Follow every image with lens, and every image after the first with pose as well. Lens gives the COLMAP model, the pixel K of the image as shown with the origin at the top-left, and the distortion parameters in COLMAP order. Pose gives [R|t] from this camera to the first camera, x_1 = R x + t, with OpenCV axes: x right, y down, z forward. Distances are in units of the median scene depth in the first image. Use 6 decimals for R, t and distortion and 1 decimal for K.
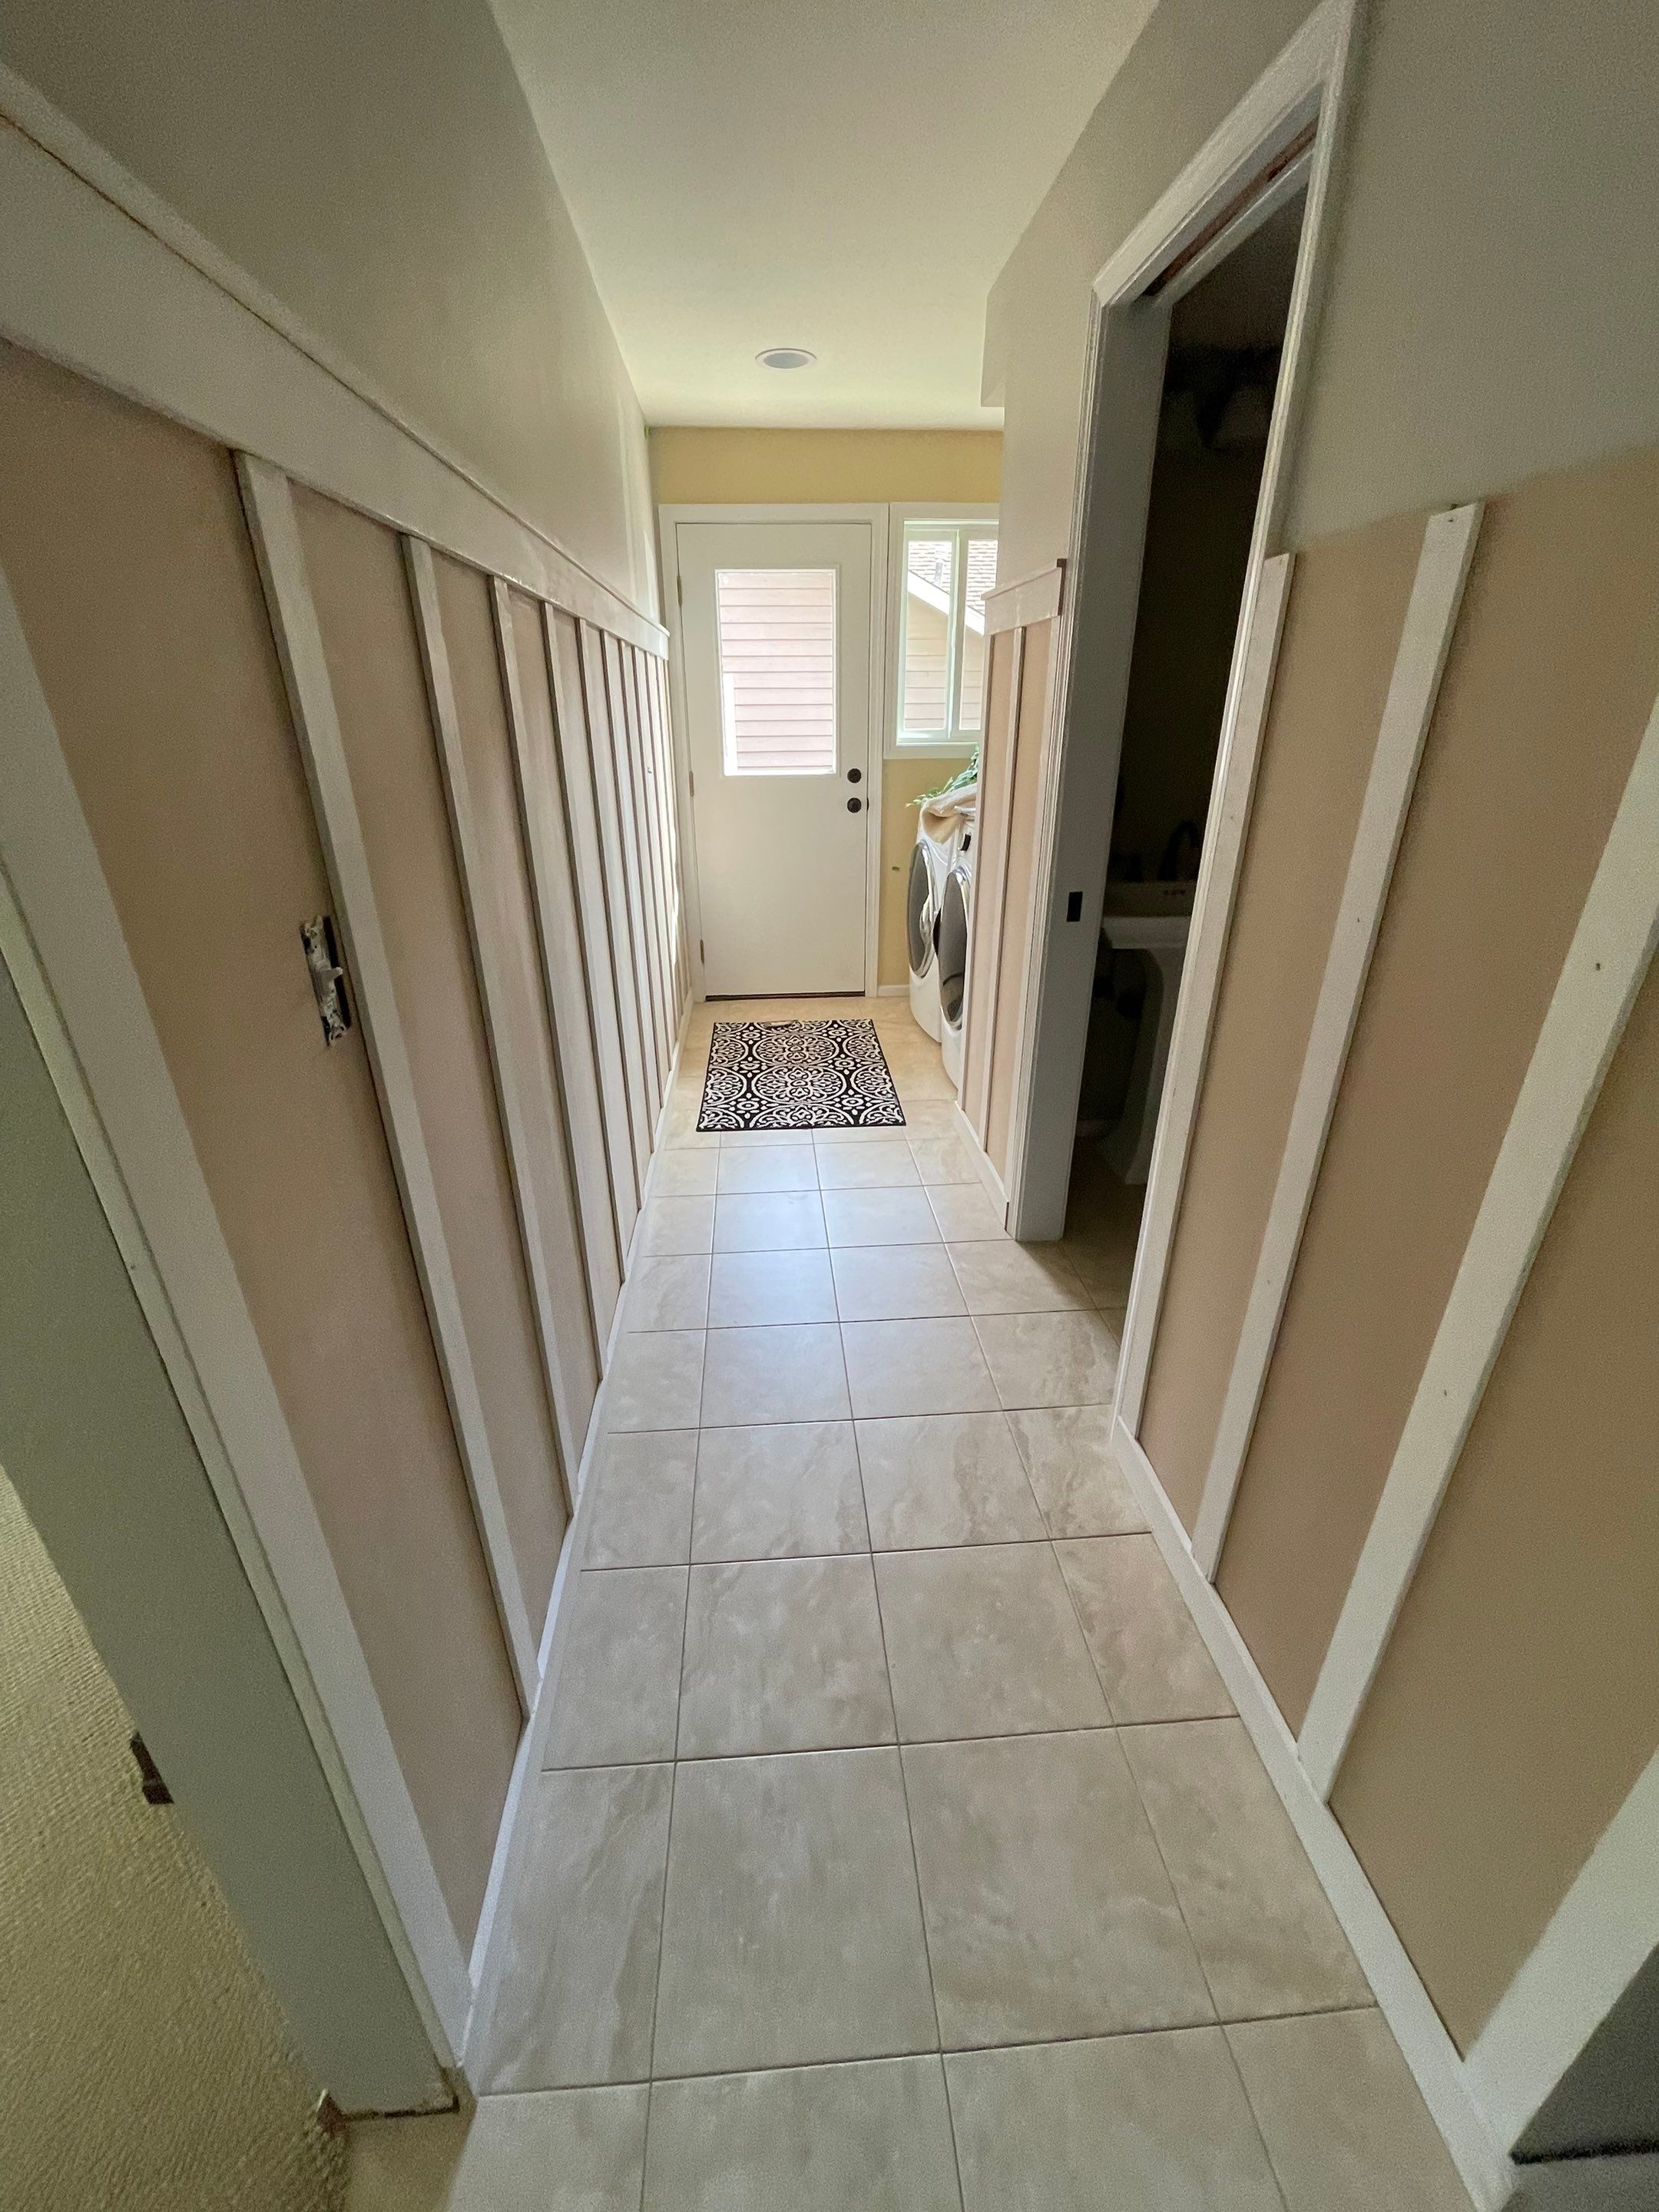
lens RADIAL K [[891.3, 0, 825.8], [0, 891.3, 1099.7], [0, 0, 1]] dist [-0.005580, 0.001452]
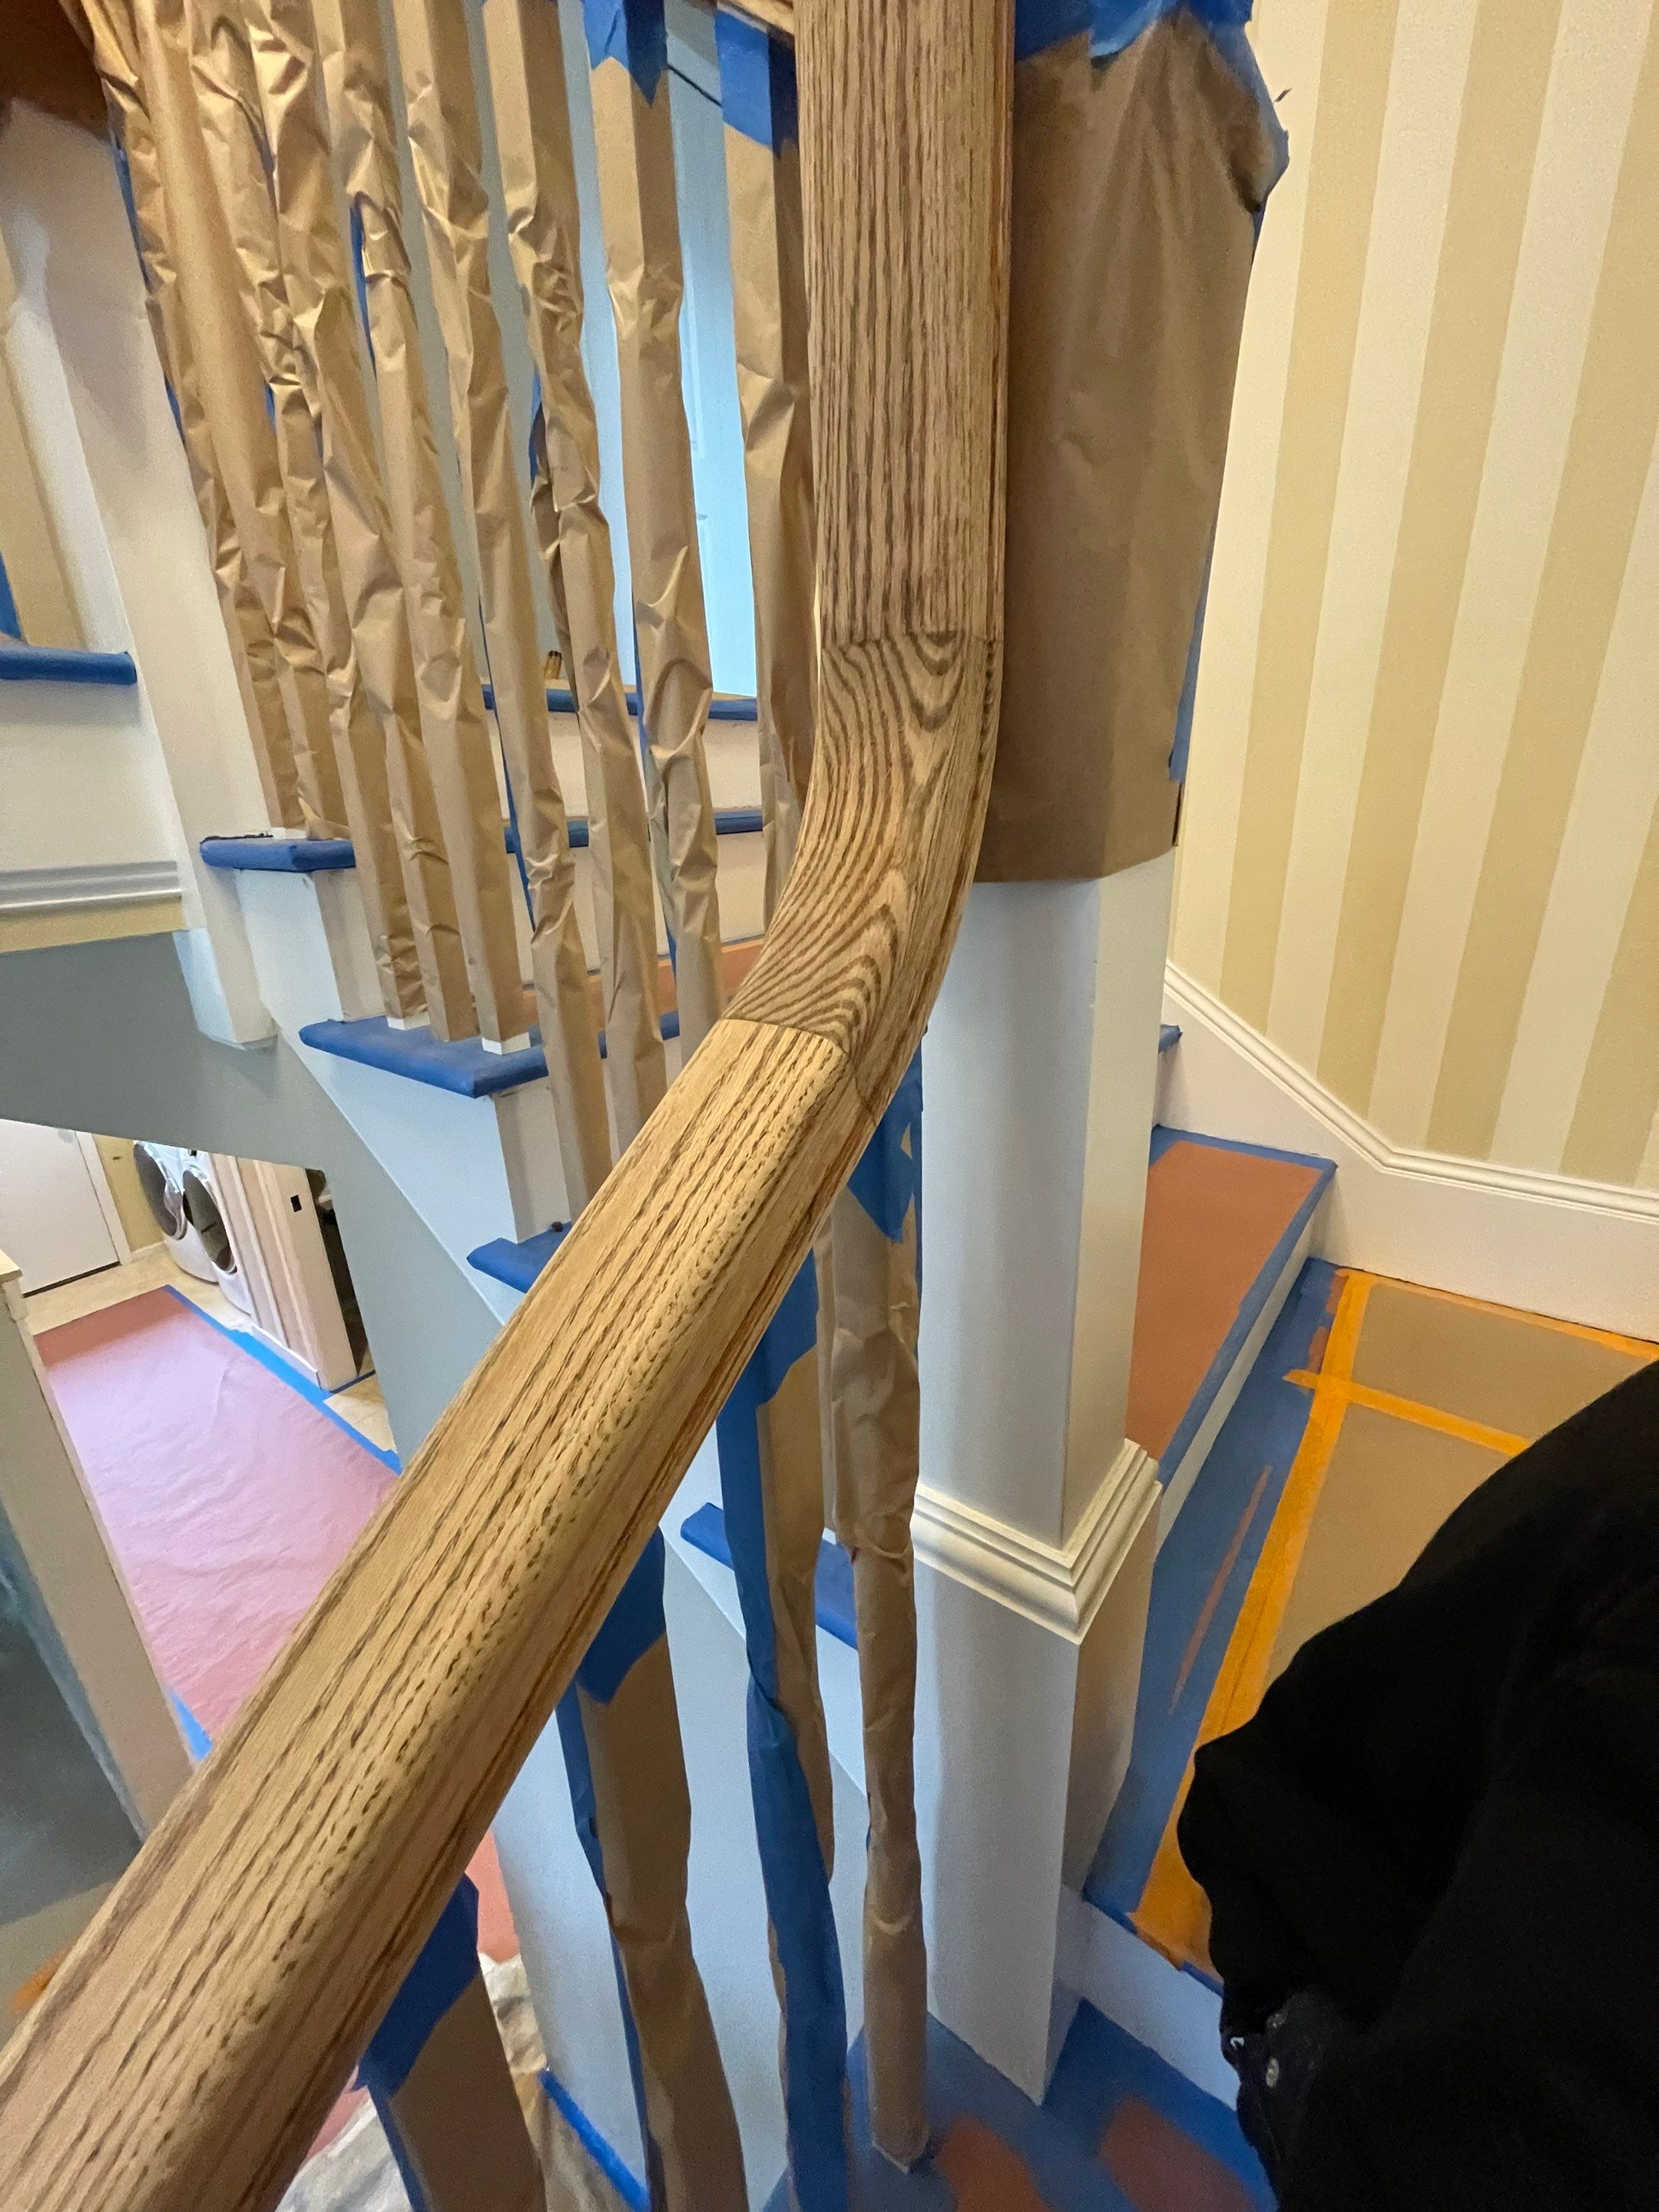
lens RADIAL K [[891.3, 0, 829.3], [0, 891.3, 1108.8], [0, 0, 1]] dist [-0.005580, 0.001452]
pose [[0.660140, -0.270535, 0.700732, -0.127516], [0.331243, 0.942129, 0.051678, -0.074016], [-0.674161, 0.197998, 0.711550, -0.608382]]
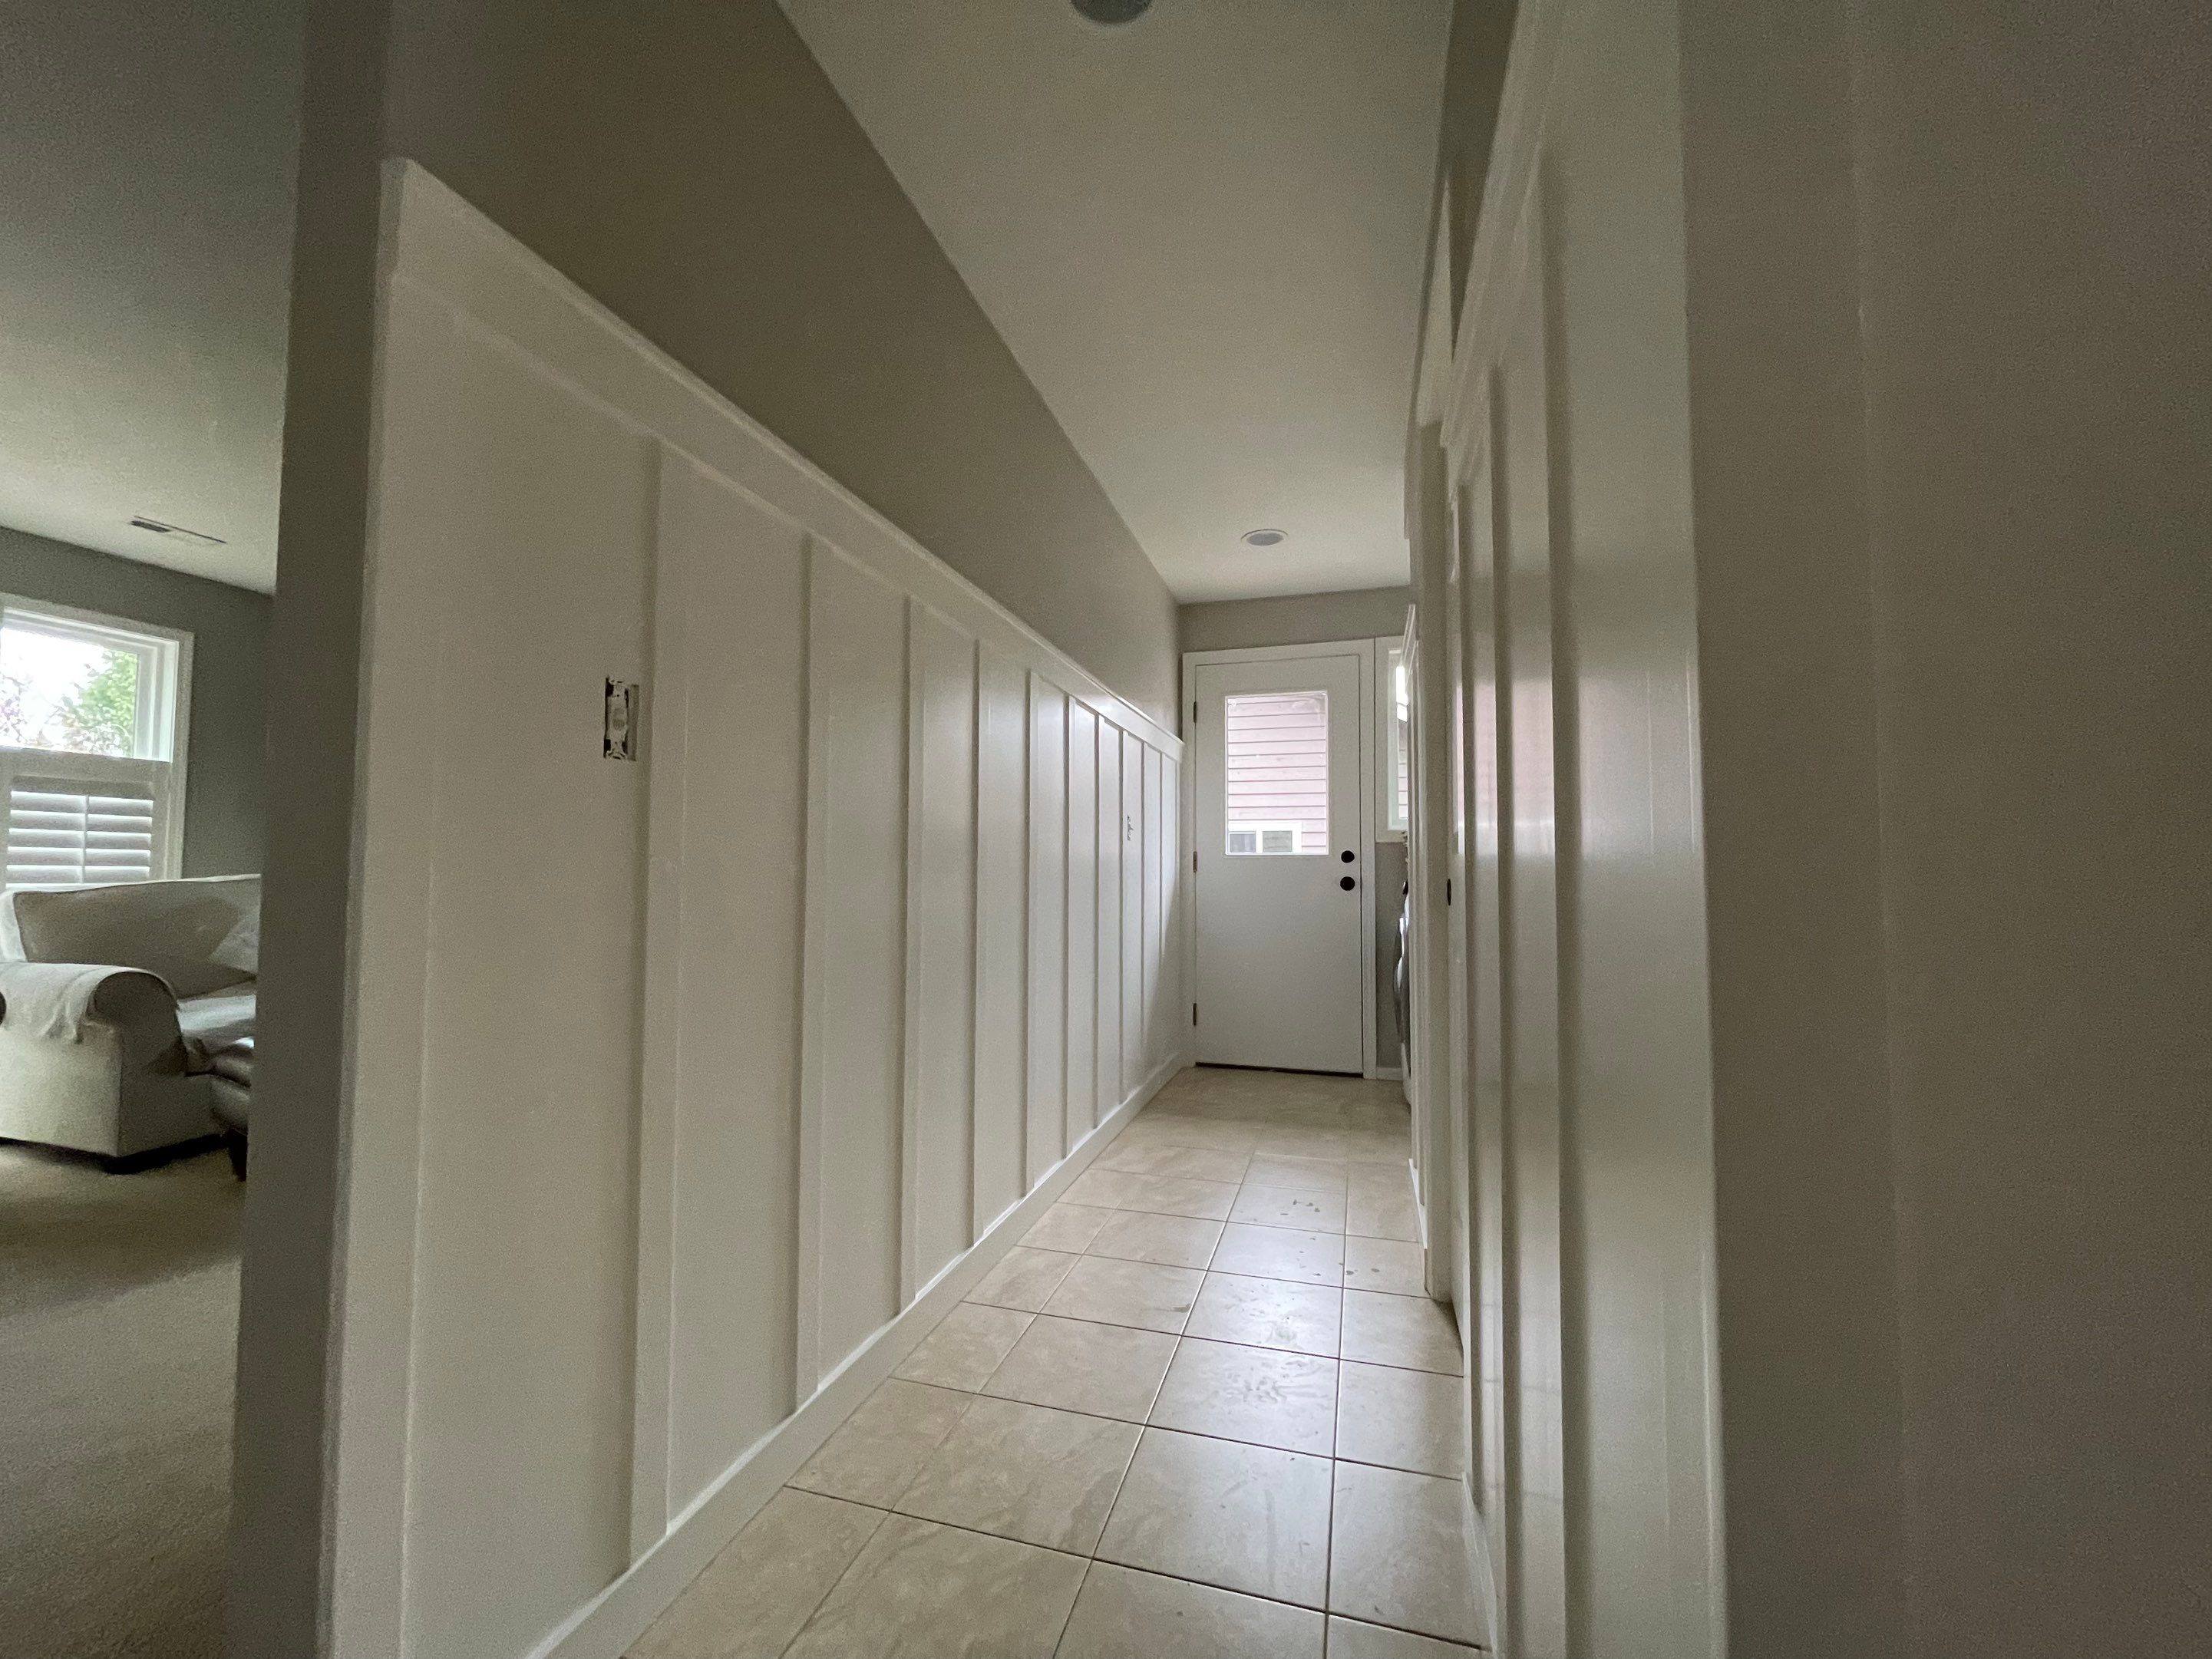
lens RADIAL K [[891.2, 0, 1104.1], [0, 891.2, 840.4], [0, 0, 1]] dist [-0.005580, 0.001452]
pose [[0.936935, -0.006153, -0.349449, 0.142814], [-0.149781, 0.896306, -0.417373, 0.109862], [0.315782, 0.443392, 0.838859, 0.021465]]
